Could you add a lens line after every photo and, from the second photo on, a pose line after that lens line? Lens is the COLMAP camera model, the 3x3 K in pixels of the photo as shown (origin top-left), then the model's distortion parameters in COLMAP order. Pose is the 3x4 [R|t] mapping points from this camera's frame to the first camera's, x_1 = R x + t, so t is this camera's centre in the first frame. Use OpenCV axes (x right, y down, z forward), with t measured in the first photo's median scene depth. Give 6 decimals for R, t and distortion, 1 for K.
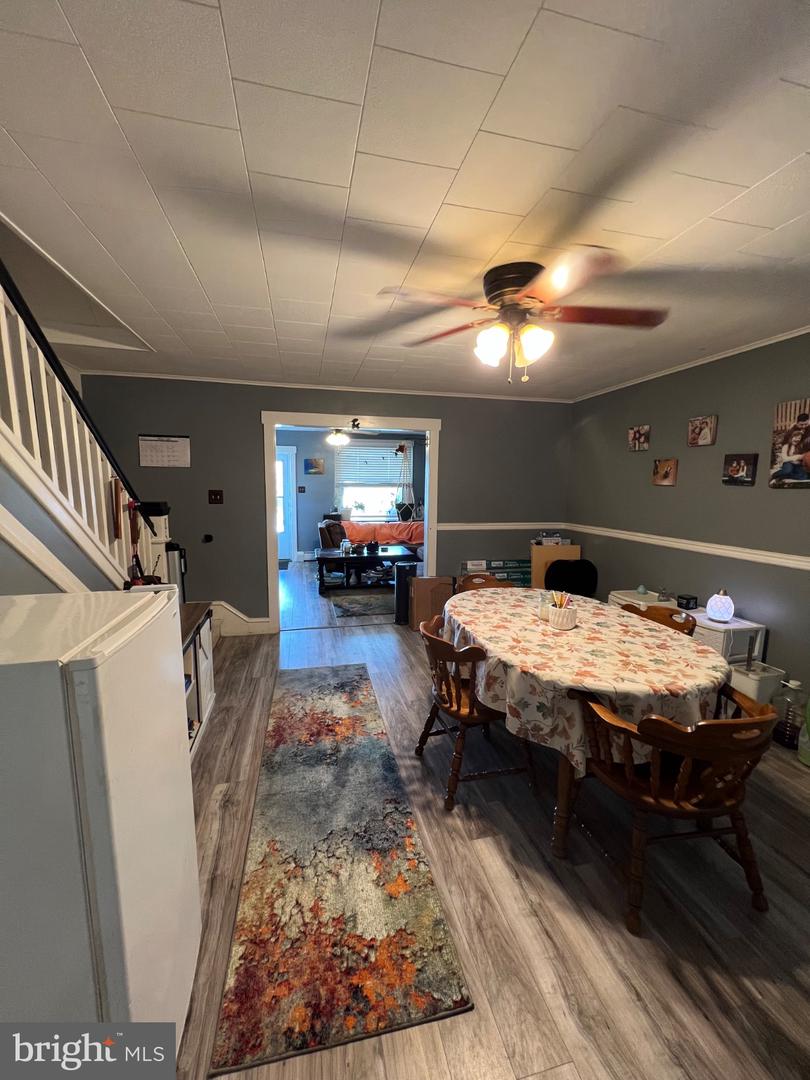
lens RADIAL K [[433.5, 0, 404.1], [0, 433.5, 540.4], [0, 0, 1]] dist [-0.001791, 0.000552]
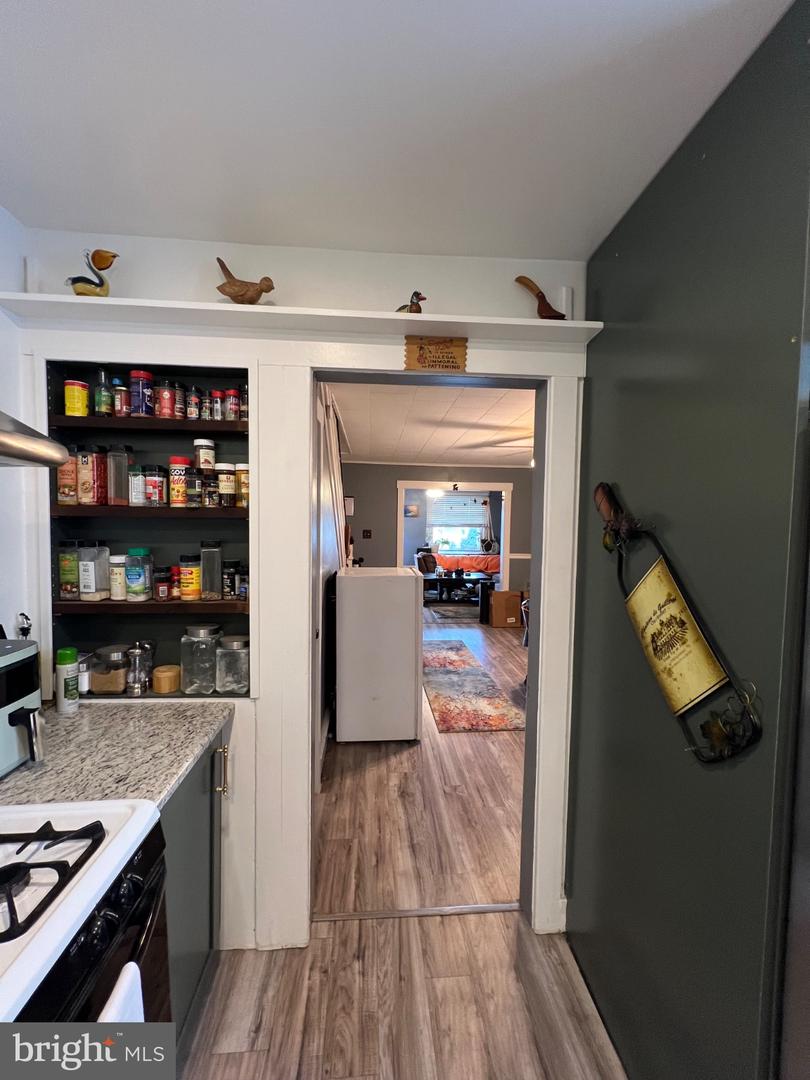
lens RADIAL K [[433.5, 0, 404.1], [0, 433.5, 540.4], [0, 0, 1]] dist [-0.001791, 0.000552]
pose [[0.988292, 0.010845, -0.152189, -0.053745], [-0.024161, 0.996009, -0.085919, 0.050990], [0.150650, 0.088590, 0.984610, -0.490034]]
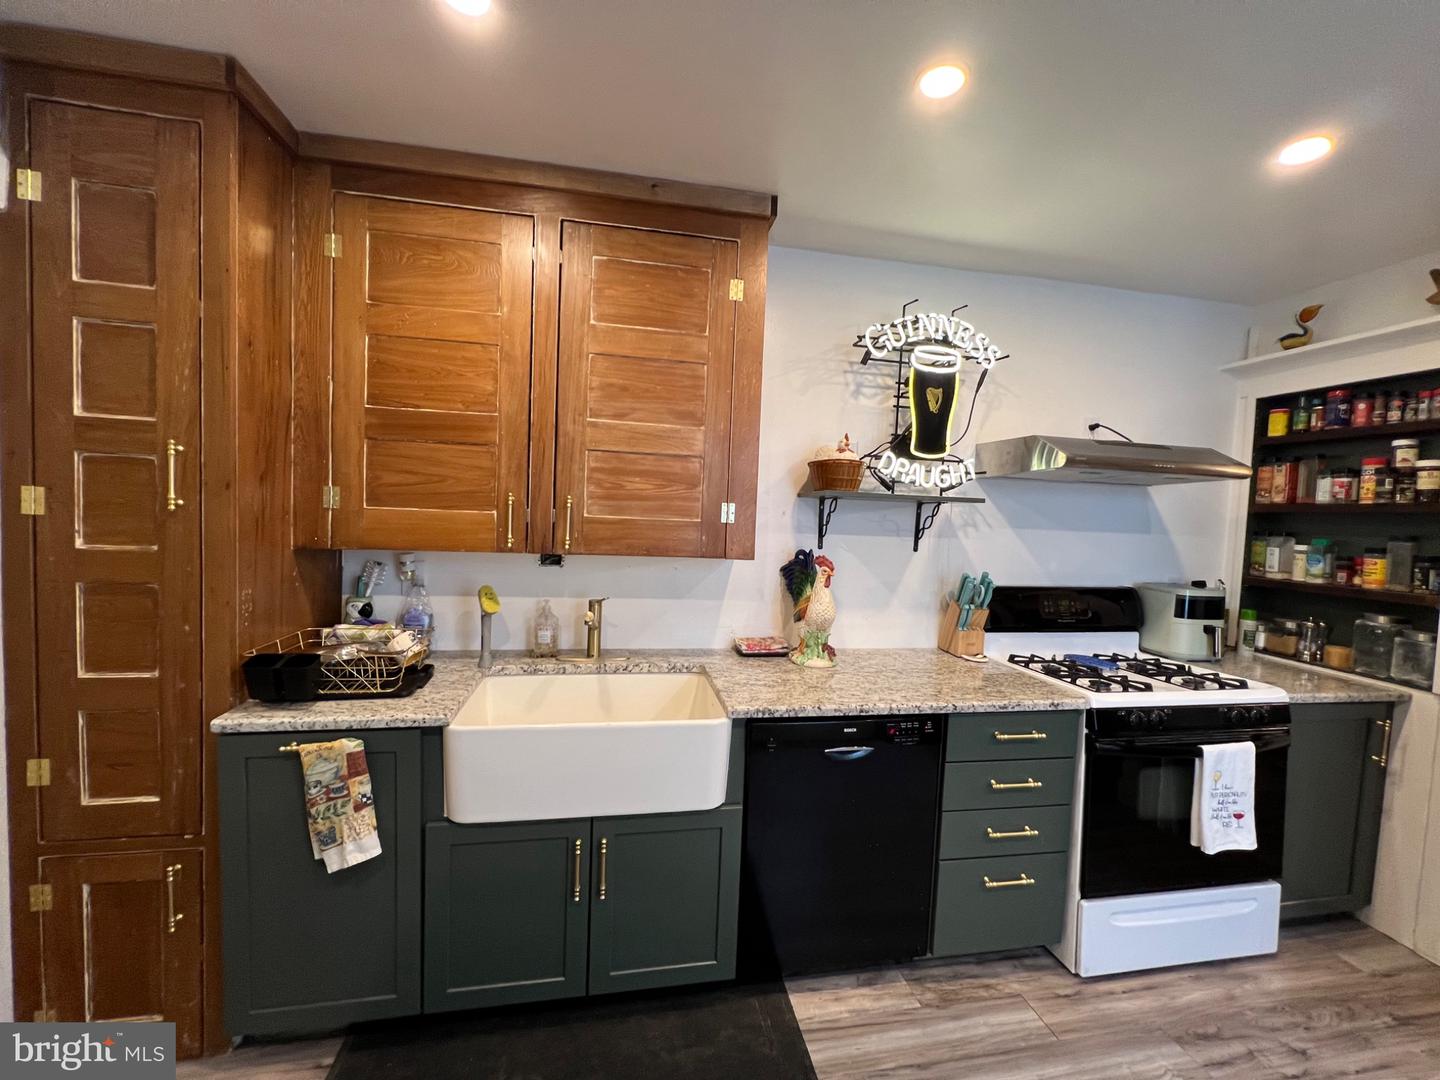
lens RADIAL K [[578.0, 0, 720.2], [0, 578.0, 541.3], [0, 0, 1]] dist [-0.001791, 0.000552]
pose [[-0.045462, 0.039058, -0.998202, 0.236452], [-0.166790, 0.984913, 0.046135, 0.101119], [0.984944, 0.168588, -0.038261, -0.705991]]
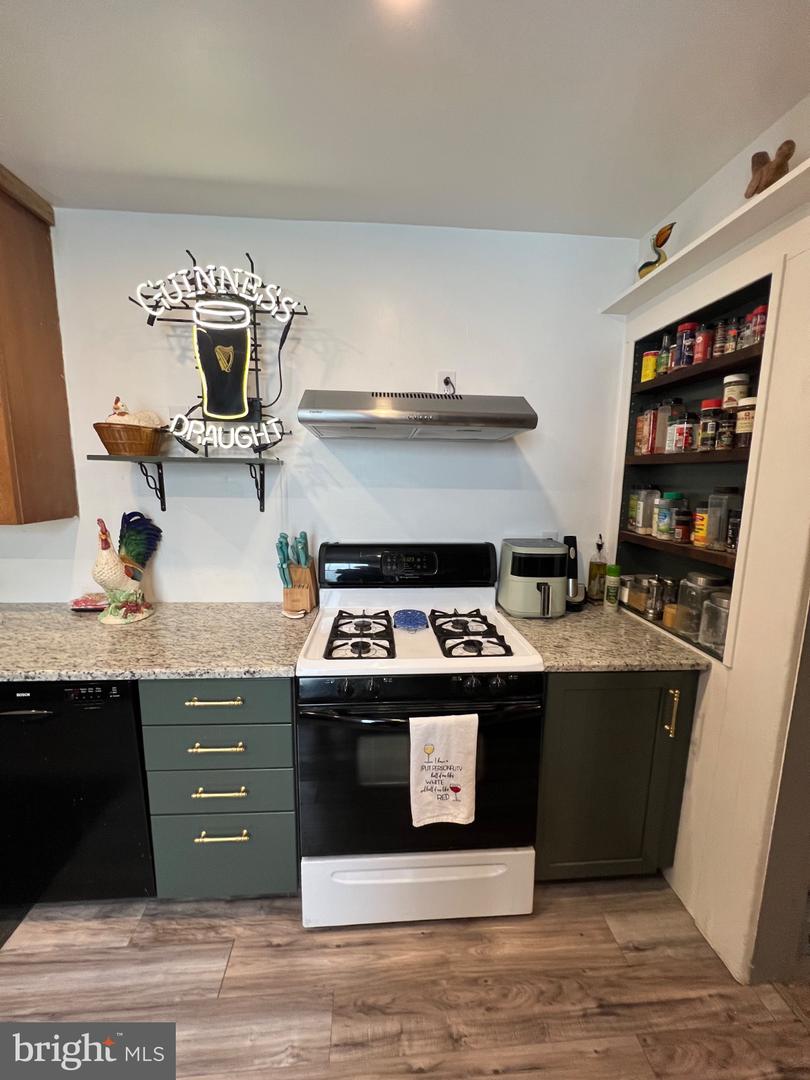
lens RADIAL K [[433.5, 0, 404.1], [0, 433.5, 540.4], [0, 0, 1]] dist [-0.001791, 0.000552]
pose [[-0.157506, 0.137940, -0.977837, 0.091393], [-0.142220, 0.976705, 0.160689, 0.046476], [0.977223, 0.164377, -0.134219, -0.360536]]
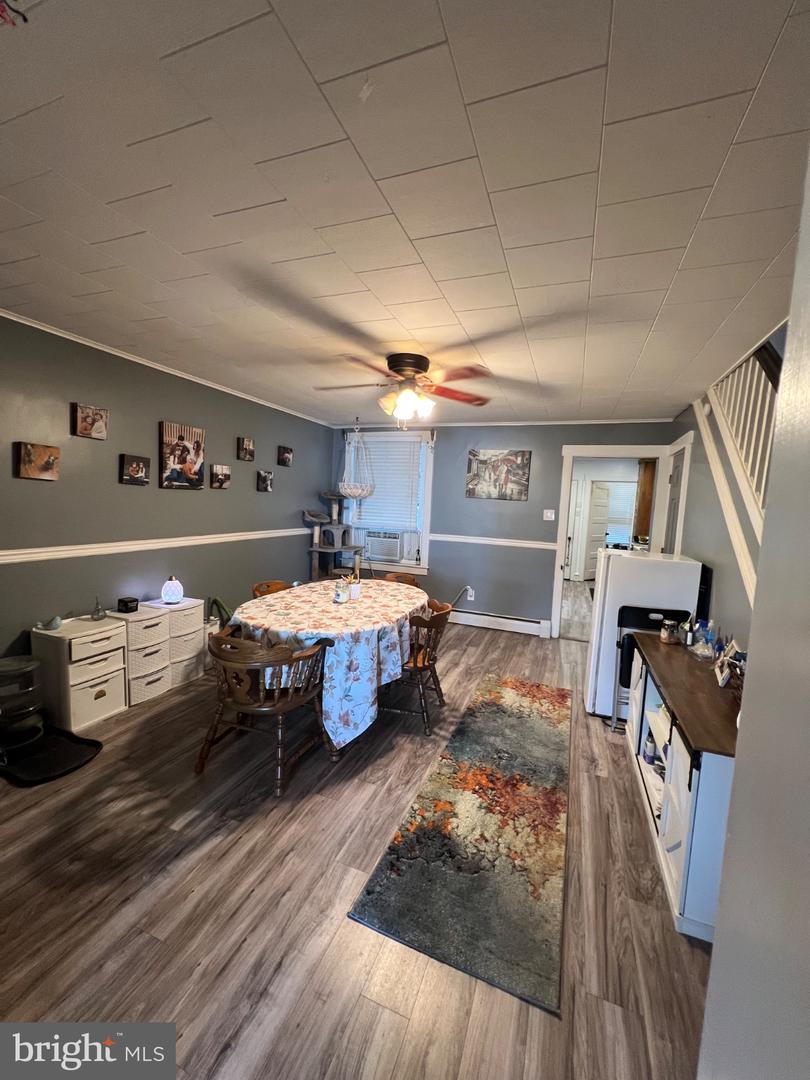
lens RADIAL K [[433.5, 0, 404.1], [0, 433.5, 540.4], [0, 0, 1]] dist [-0.001791, 0.000552]
pose [[-0.823460, -0.101212, 0.558273, -0.270033], [0.015116, 0.979697, 0.199911, -0.130408], [-0.567172, 0.173058, -0.805212, 1.004556]]
